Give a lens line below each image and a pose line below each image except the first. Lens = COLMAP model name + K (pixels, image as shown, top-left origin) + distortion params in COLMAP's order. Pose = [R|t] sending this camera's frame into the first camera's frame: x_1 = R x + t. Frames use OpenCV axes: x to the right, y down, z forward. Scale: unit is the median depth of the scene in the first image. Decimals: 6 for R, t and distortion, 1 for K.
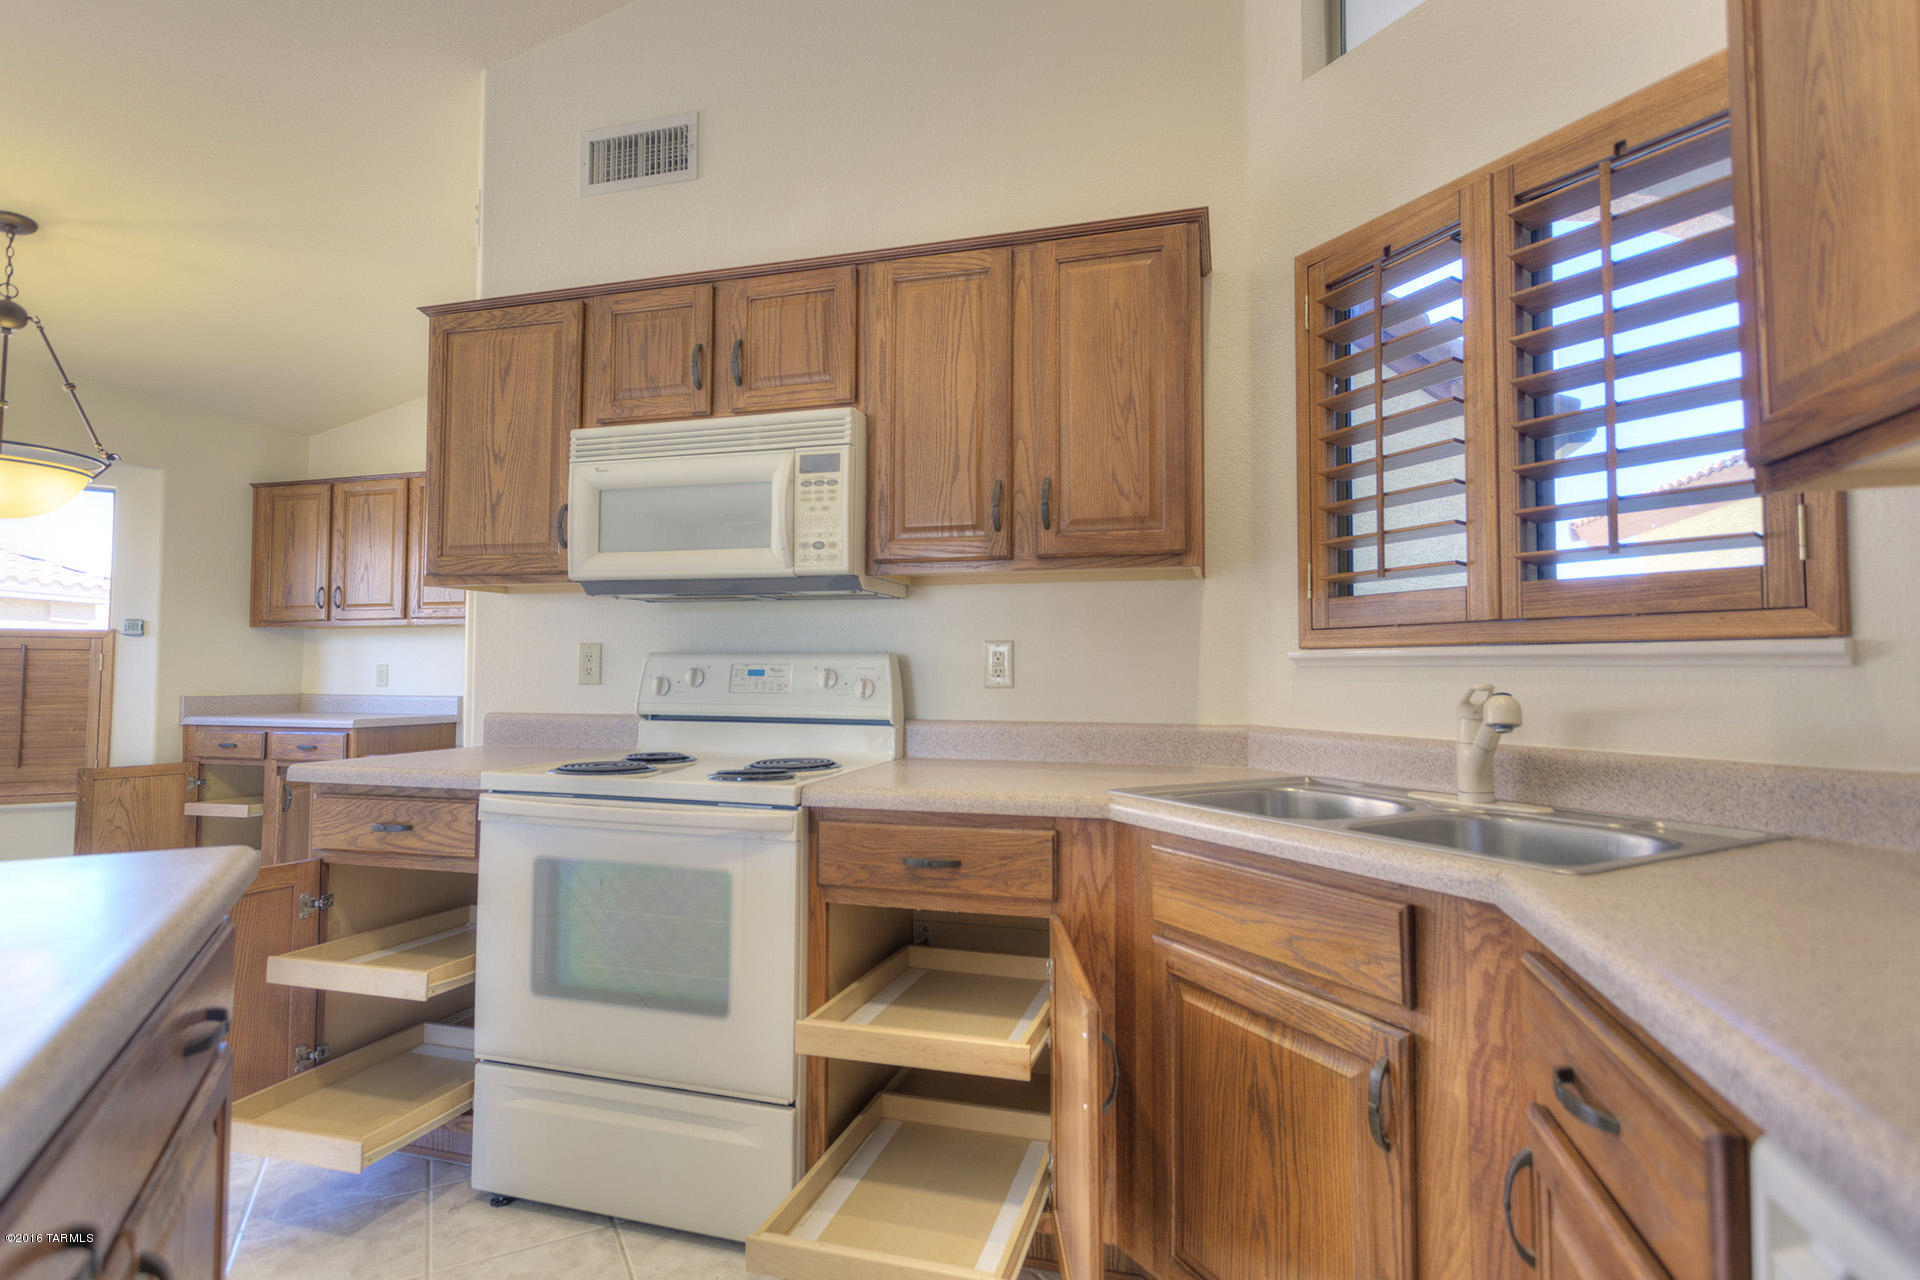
lens RADIAL K [[942.5, 0, 969.1], [0, 942.5, 632.2], [0, 0, 1]] dist [-0.000188, 0.000332]
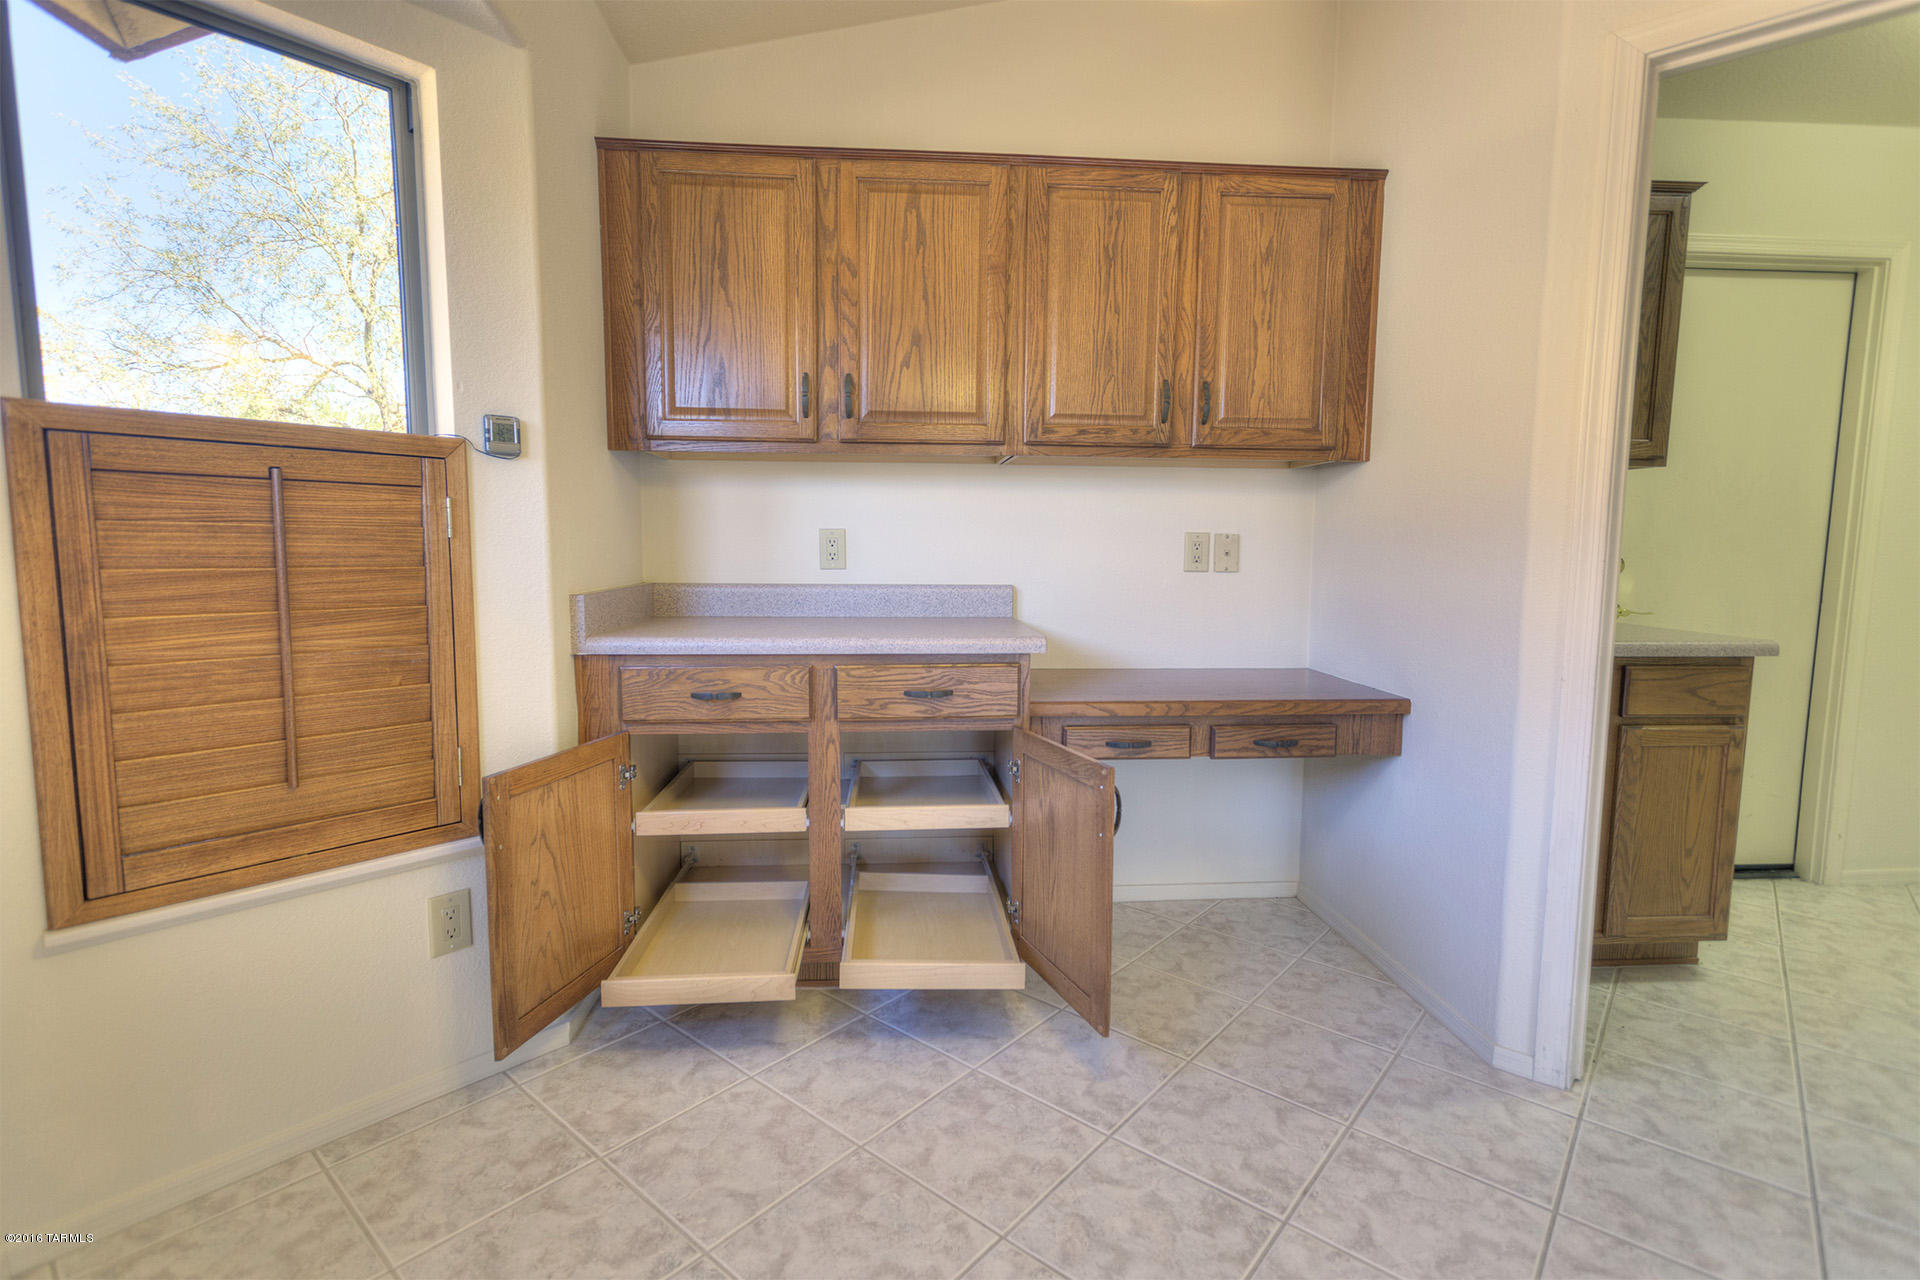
lens RADIAL K [[903.3, 0, 963.7], [0, 903.3, 632.7], [0, 0, 1]] dist [0.006924, 0.001469]
pose [[0.936920, -0.031022, 0.348165, -1.506071], [-0.019418, 0.989897, 0.140454, 0.038300], [-0.349004, -0.138355, 0.926852, 0.967367]]
